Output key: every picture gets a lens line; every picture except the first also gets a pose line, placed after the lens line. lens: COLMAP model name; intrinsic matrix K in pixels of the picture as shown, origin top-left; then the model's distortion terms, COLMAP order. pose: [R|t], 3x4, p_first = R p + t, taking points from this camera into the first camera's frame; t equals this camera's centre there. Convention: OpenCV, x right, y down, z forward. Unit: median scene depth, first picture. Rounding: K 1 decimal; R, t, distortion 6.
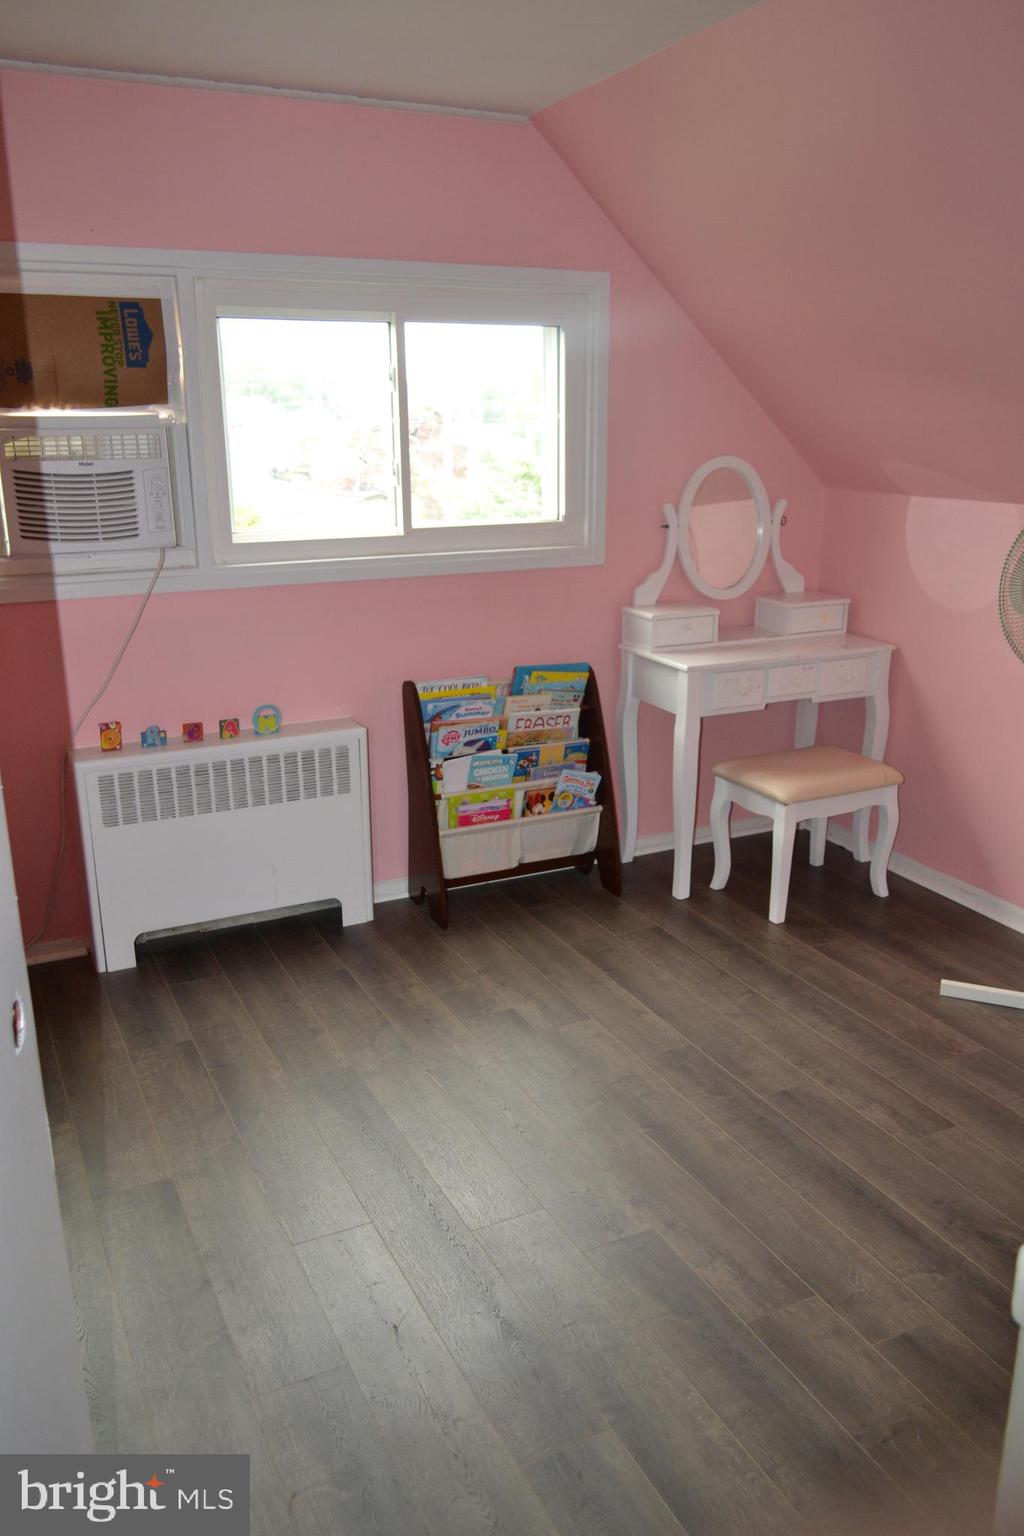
lens RADIAL K [[1218.9, 0, 512.0], [0, 1218.9, 768.0], [0, 0, 1]] dist [0.000618, 0.001244]
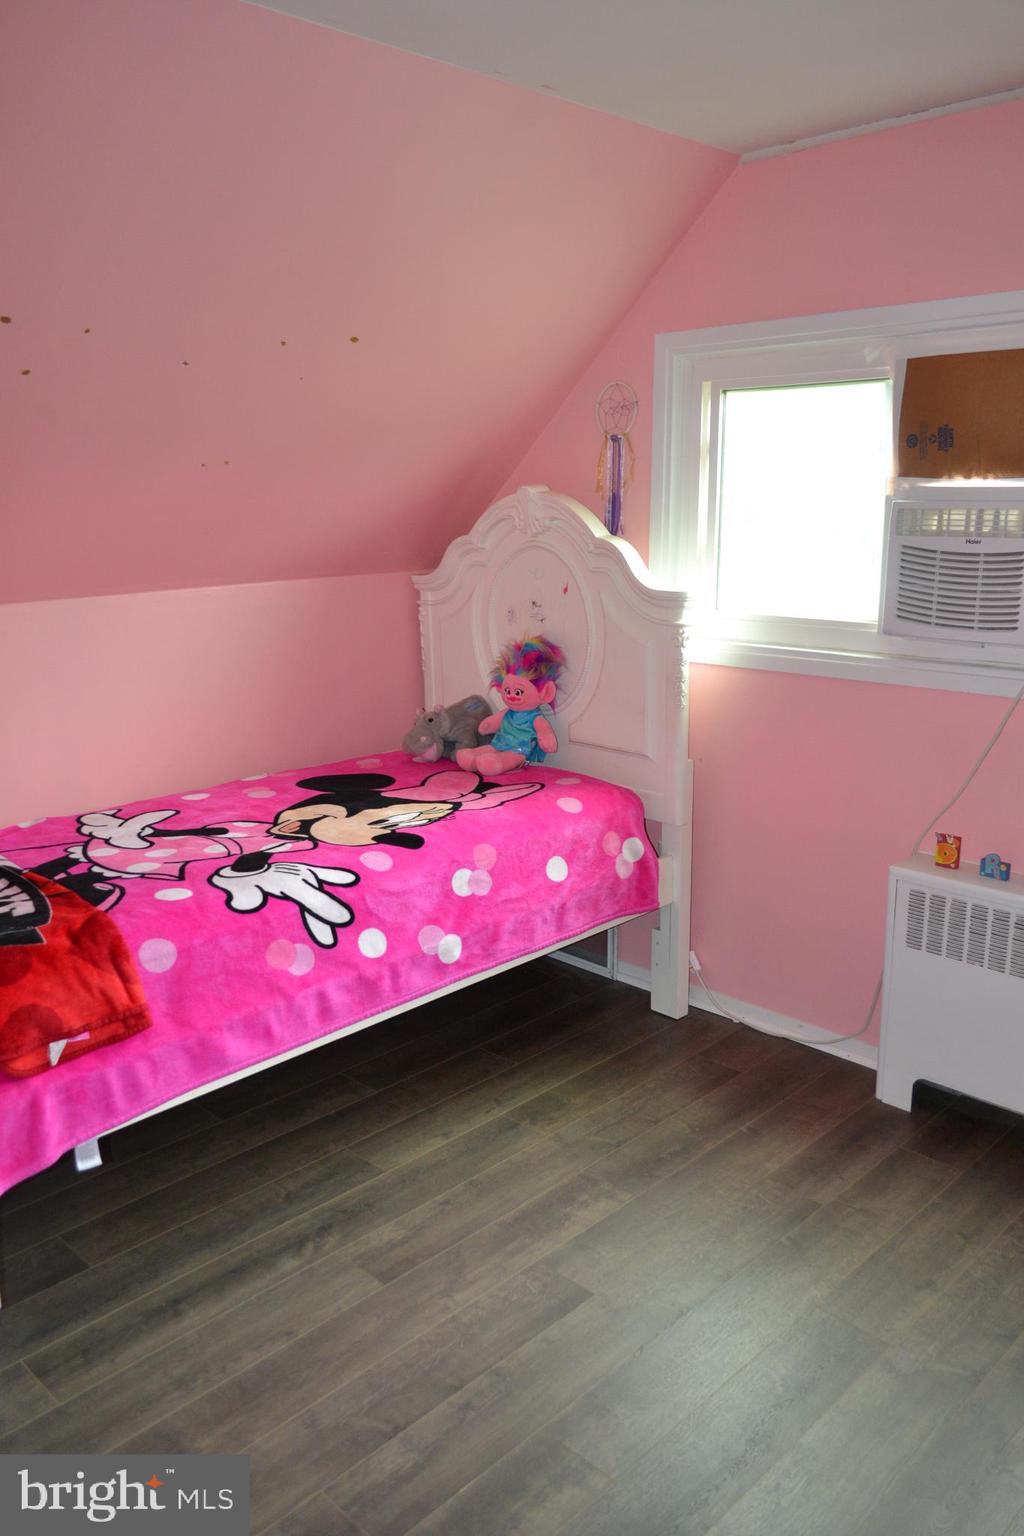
lens RADIAL K [[1218.9, 0, 512.0], [0, 1218.9, 768.0], [0, 0, 1]] dist [0.000618, 0.001244]
pose [[0.332687, 0.216650, -0.917814, 0.354934], [-0.249845, 0.958724, 0.135744, -0.124135], [0.909339, 0.184151, 0.373084, 0.386689]]
